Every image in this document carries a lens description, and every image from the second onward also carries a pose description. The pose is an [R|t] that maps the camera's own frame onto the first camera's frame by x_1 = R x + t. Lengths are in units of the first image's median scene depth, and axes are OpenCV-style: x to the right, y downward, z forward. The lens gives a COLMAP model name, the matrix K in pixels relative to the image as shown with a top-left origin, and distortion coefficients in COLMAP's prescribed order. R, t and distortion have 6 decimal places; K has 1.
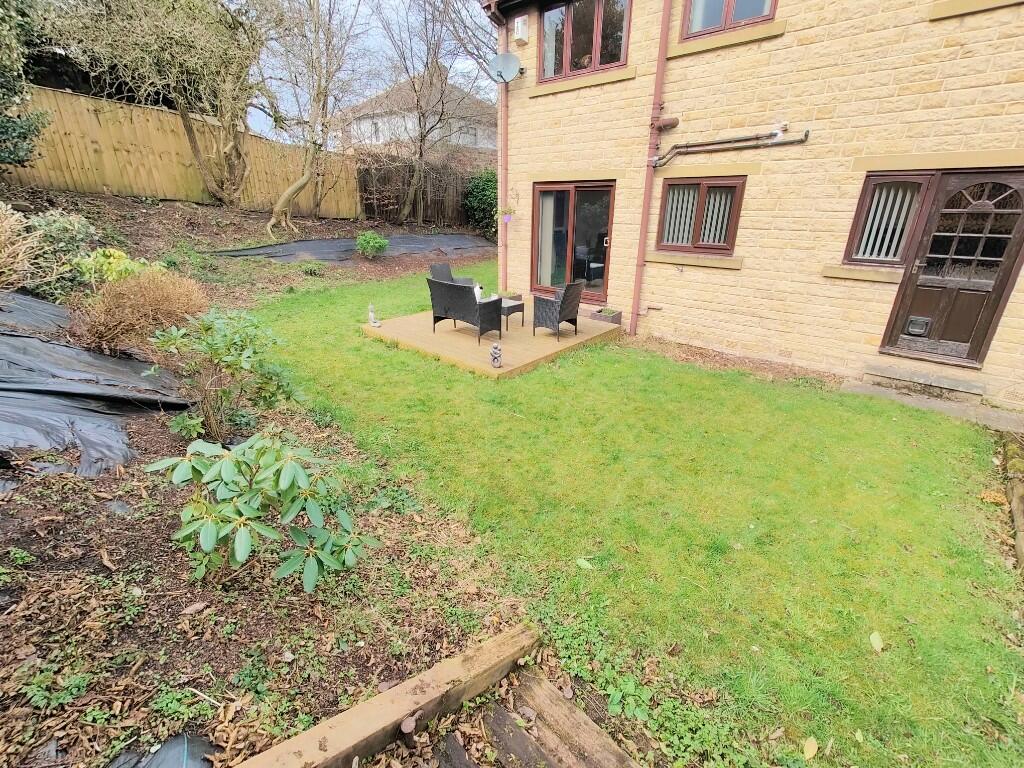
lens RADIAL K [[452.0, 0, 512.0], [0, 452.0, 384.0], [0, 0, 1]] dist [0.035507, 0.000084]
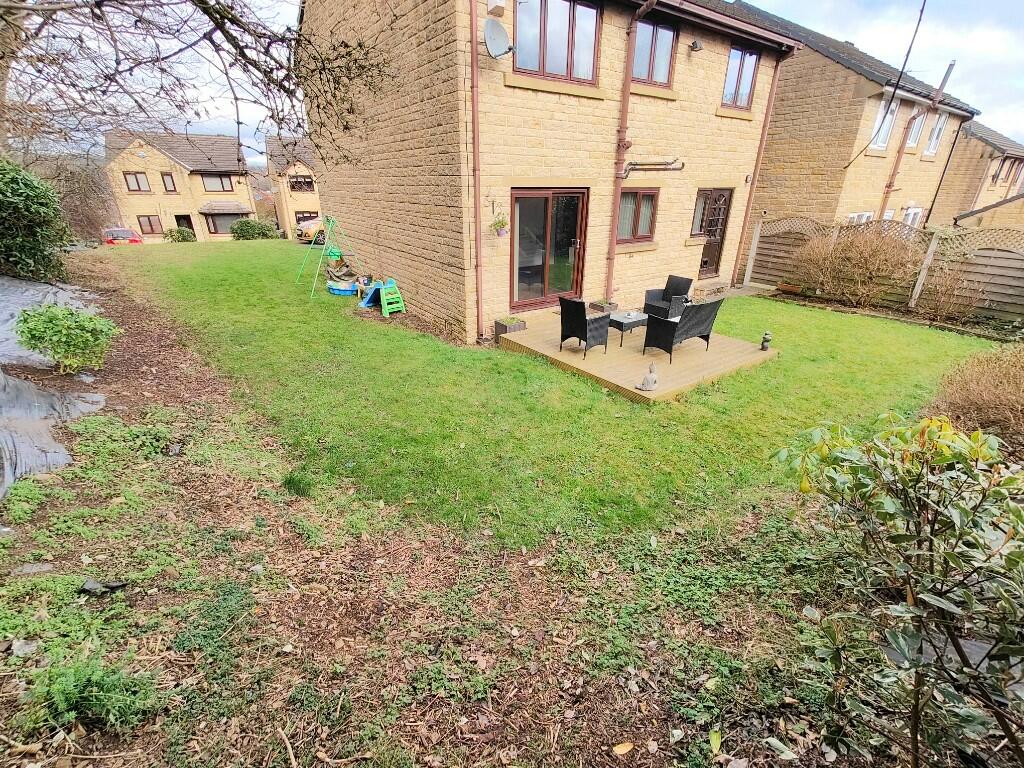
lens RADIAL K [[452.0, 0, 512.0], [0, 452.0, 384.0], [0, 0, 1]] dist [0.035507, 0.000084]
pose [[0.203470, -0.396530, 0.895189, -1.066482], [0.362050, 0.879979, 0.307501, -0.466719], [-0.909681, 0.261536, 0.322613, 1.005088]]
